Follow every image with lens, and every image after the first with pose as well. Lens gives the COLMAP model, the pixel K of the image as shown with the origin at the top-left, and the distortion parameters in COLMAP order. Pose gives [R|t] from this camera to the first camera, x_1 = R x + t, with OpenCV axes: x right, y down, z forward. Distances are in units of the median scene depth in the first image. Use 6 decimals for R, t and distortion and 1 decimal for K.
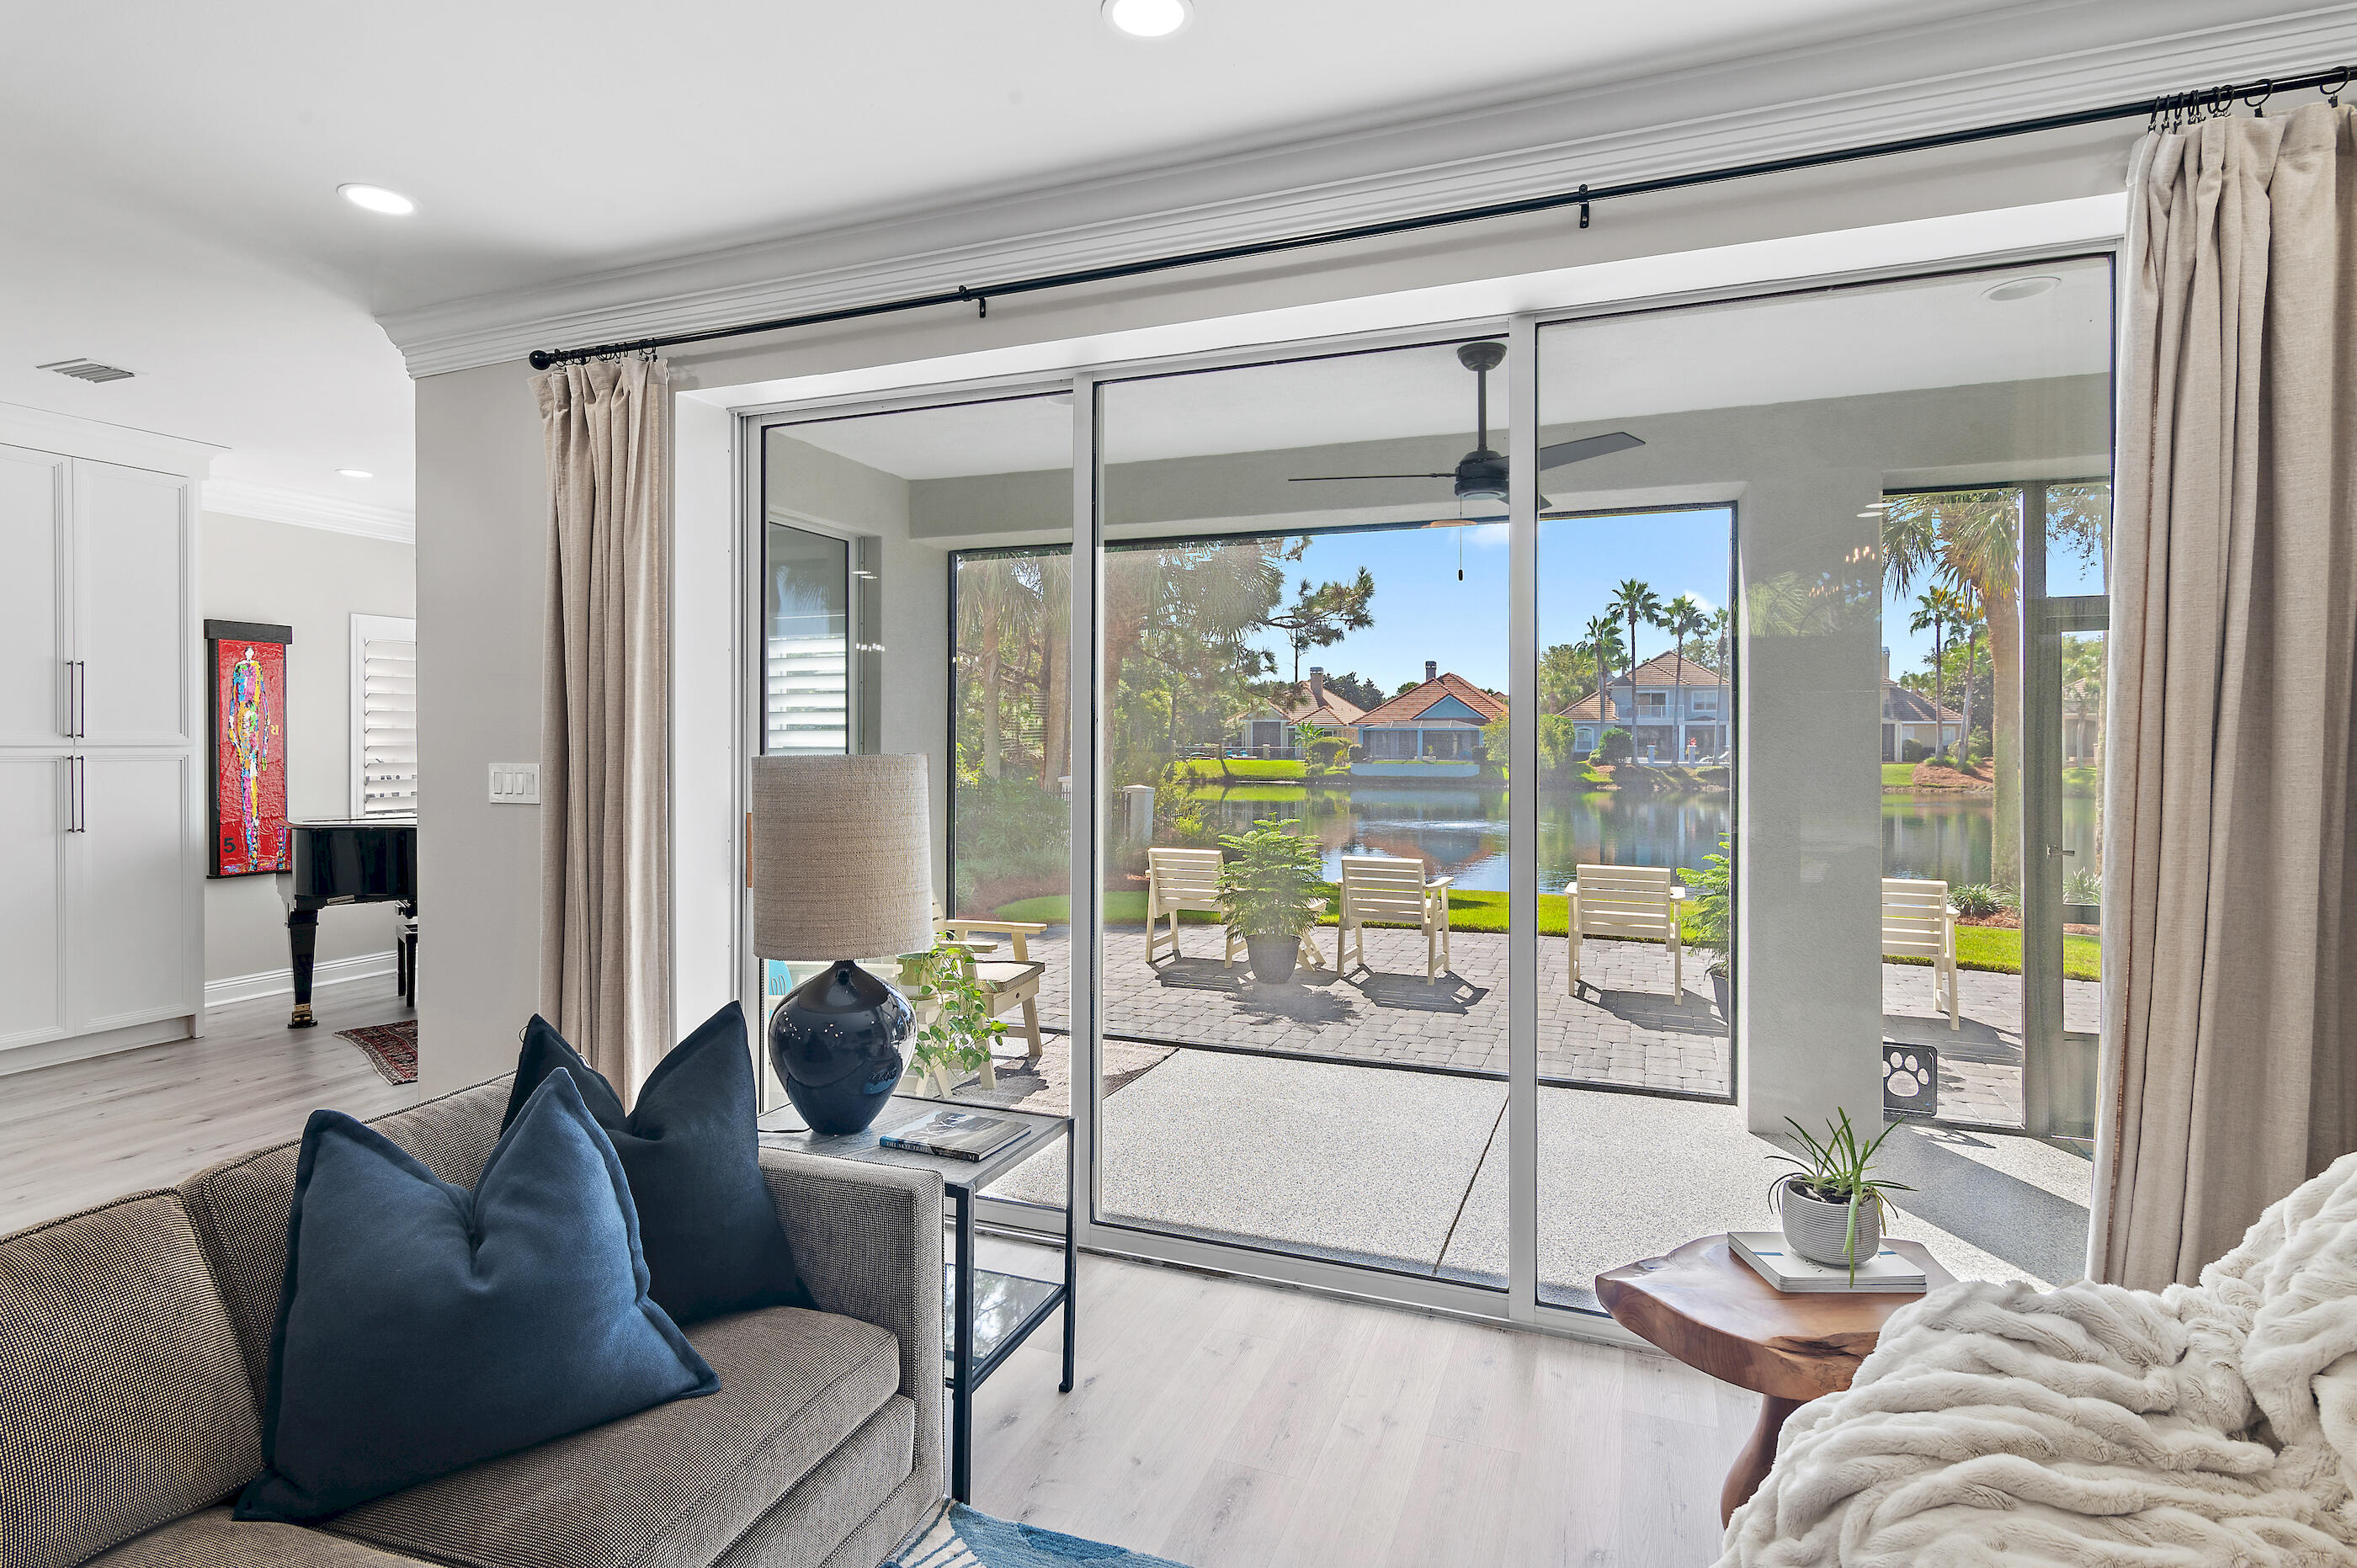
lens RADIAL K [[1200.5, 0, 1177.7], [0, 1200.5, 741.4], [0, 0, 1]] dist [0.019529, -0.000374]
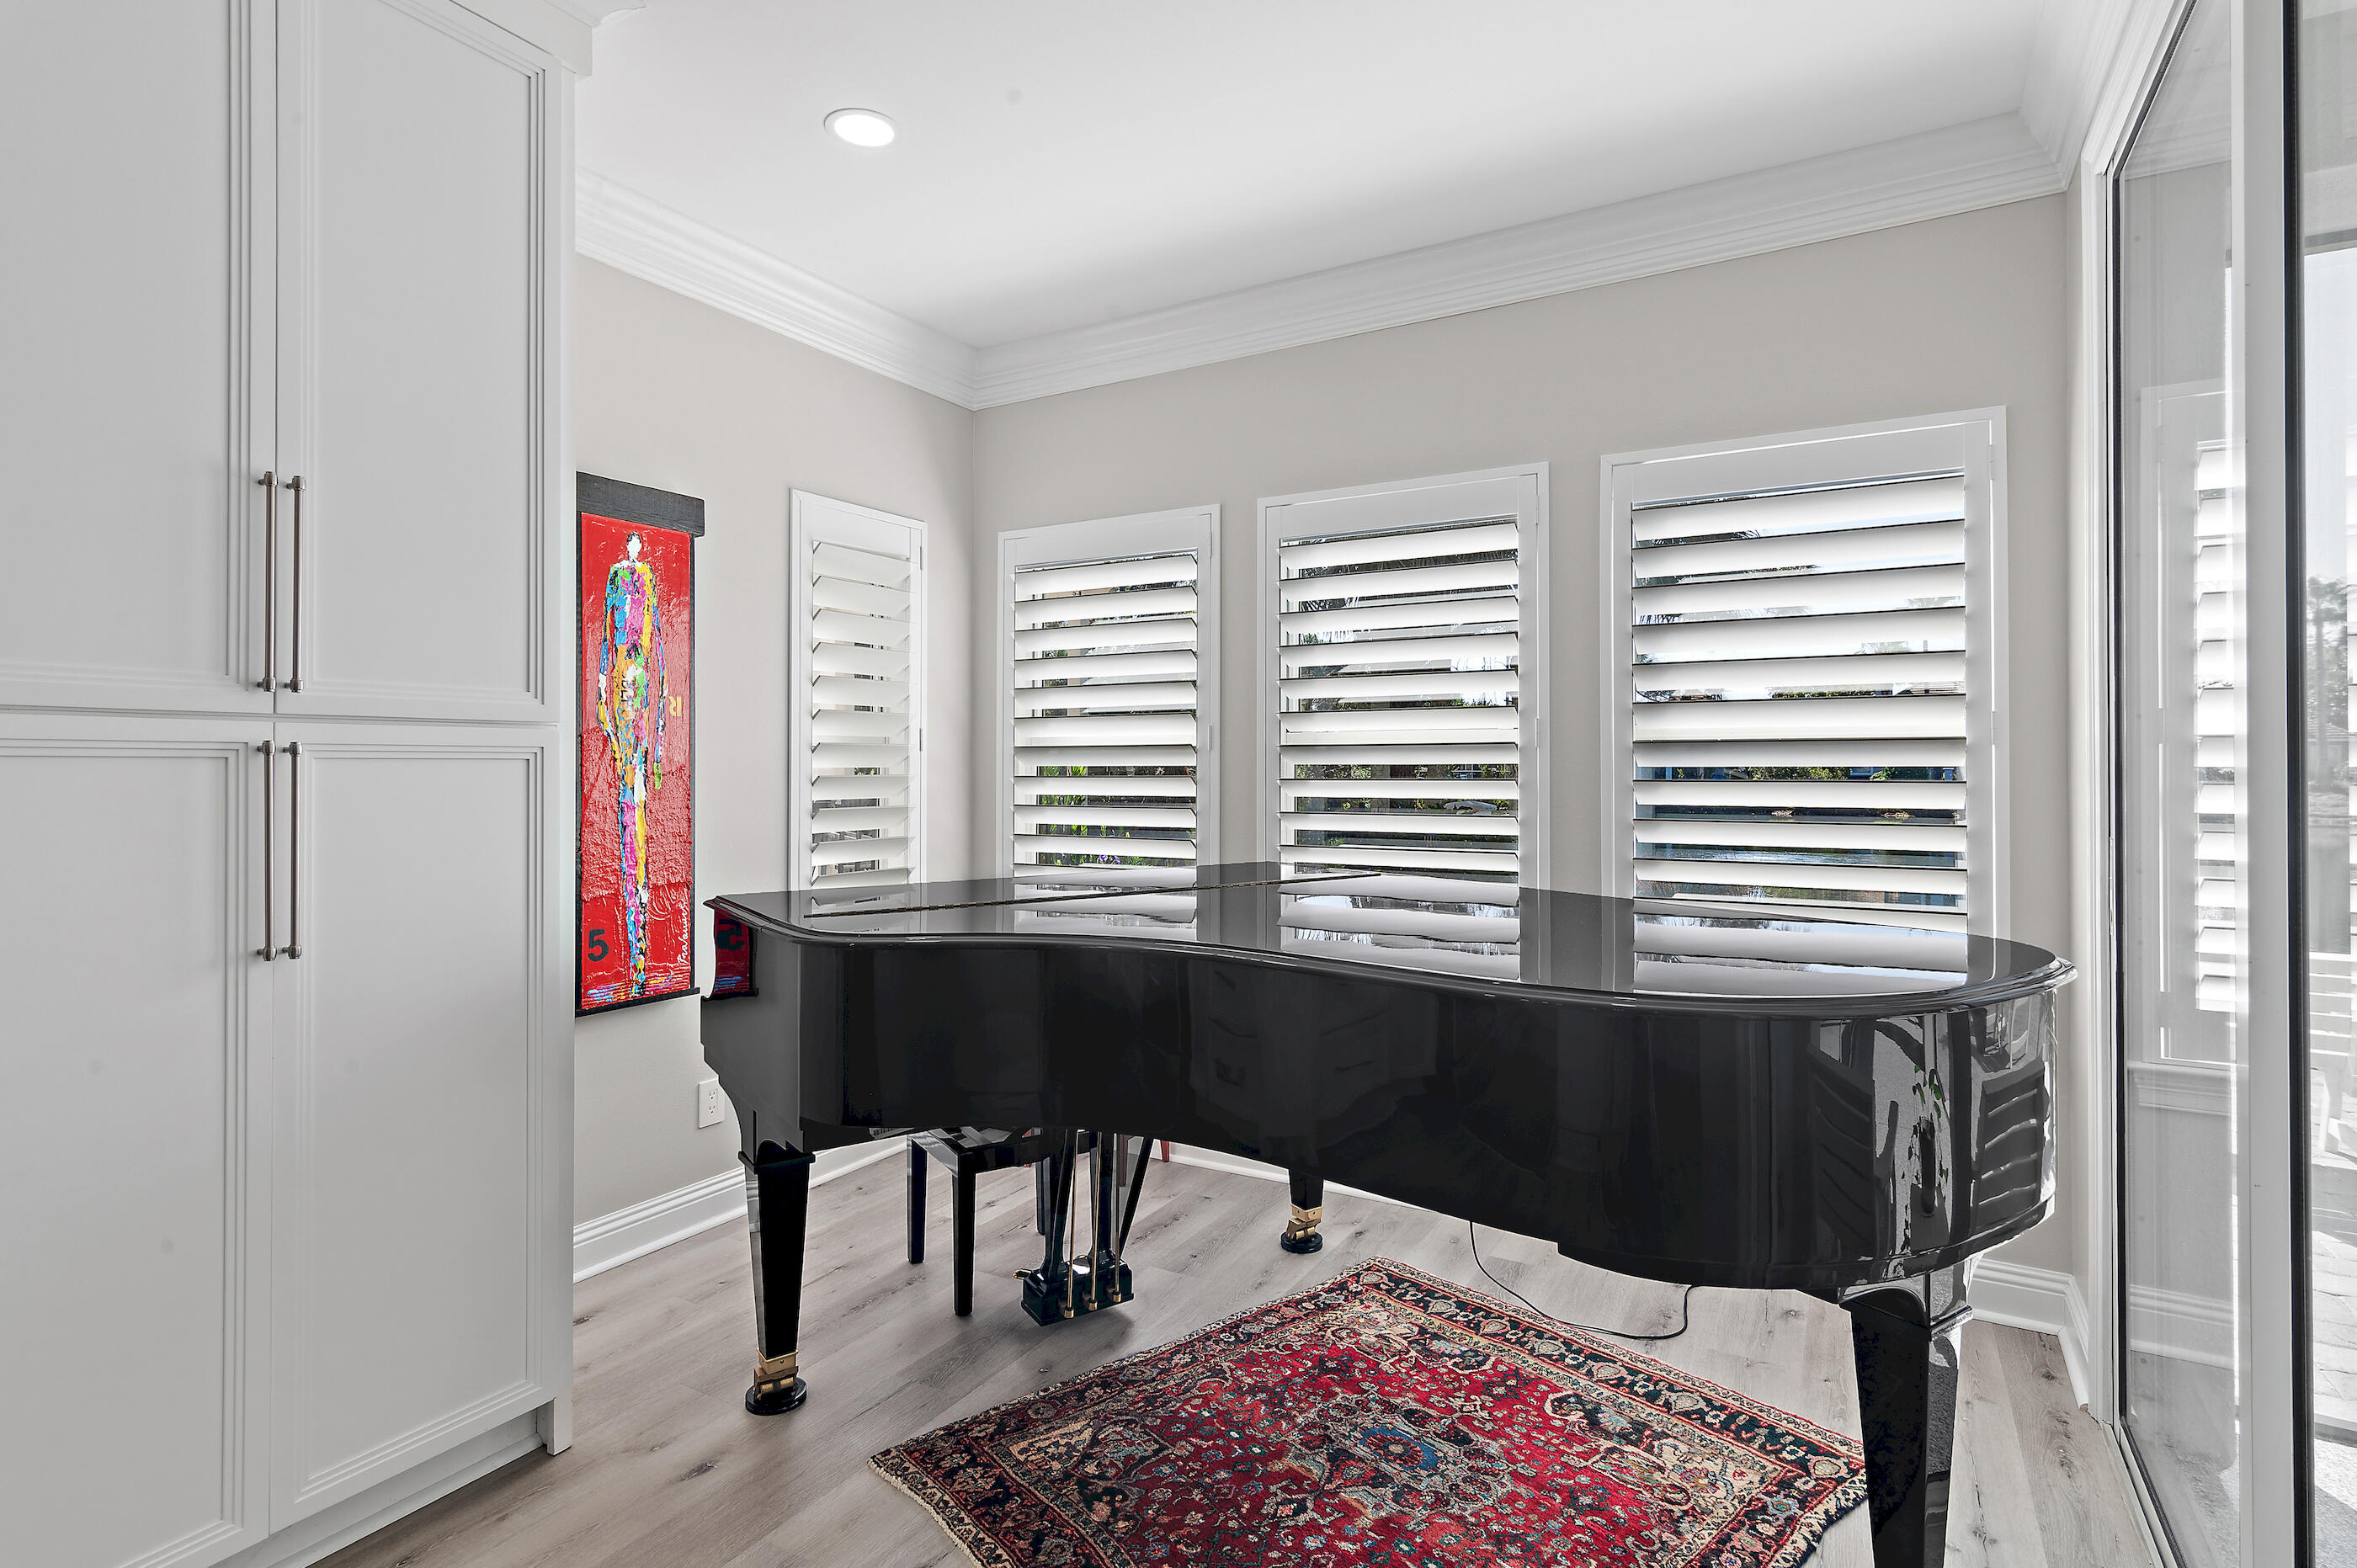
lens RADIAL K [[1188.8, 0, 1177.1], [0, 1188.8, 744.0], [0, 0, 1]] dist [0.000000, 0.000052]
pose [[0.989046, -0.006223, -0.147474, -0.484533], [0.003457, 0.999813, -0.019005, 0.016069], [0.147565, 0.018287, 0.988883, 0.568347]]
